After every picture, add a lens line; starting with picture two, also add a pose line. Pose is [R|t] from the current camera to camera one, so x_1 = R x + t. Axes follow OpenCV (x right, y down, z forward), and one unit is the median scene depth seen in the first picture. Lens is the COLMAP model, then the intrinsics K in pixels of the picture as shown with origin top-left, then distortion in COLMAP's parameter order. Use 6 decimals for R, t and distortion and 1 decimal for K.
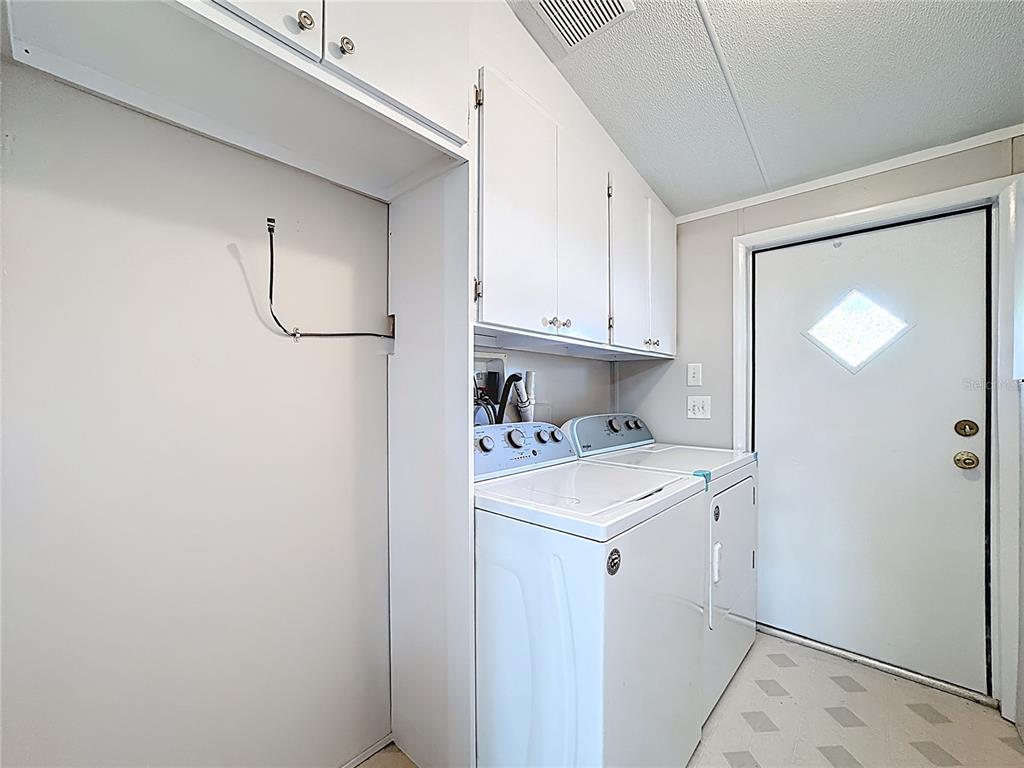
lens RADIAL K [[429.4, 0, 515.9], [0, 429.4, 389.7], [0, 0, 1]] dist [-0.042224, 0.017298]
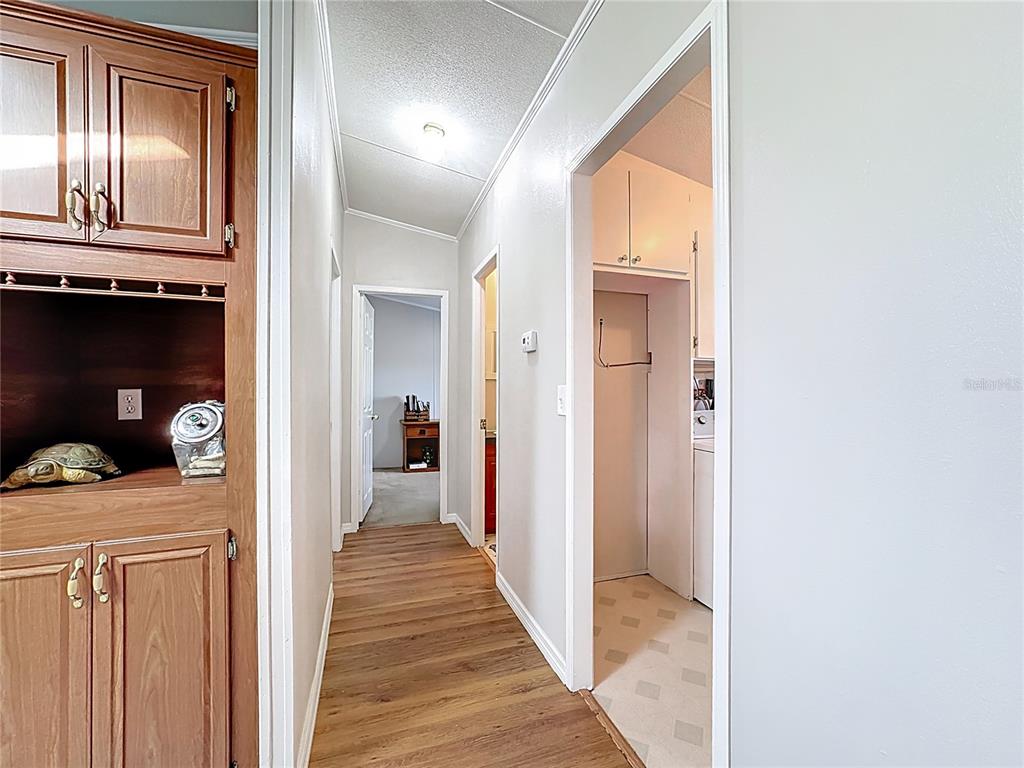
lens RADIAL K [[429.4, 0, 515.9], [0, 429.4, 389.7], [0, 0, 1]] dist [-0.042224, 0.017298]
pose [[0.866723, -0.000158, -0.498790, 0.179748], [0.002040, 0.999993, 0.003227, -0.014334], [0.498786, -0.003814, 0.866717, -1.168797]]
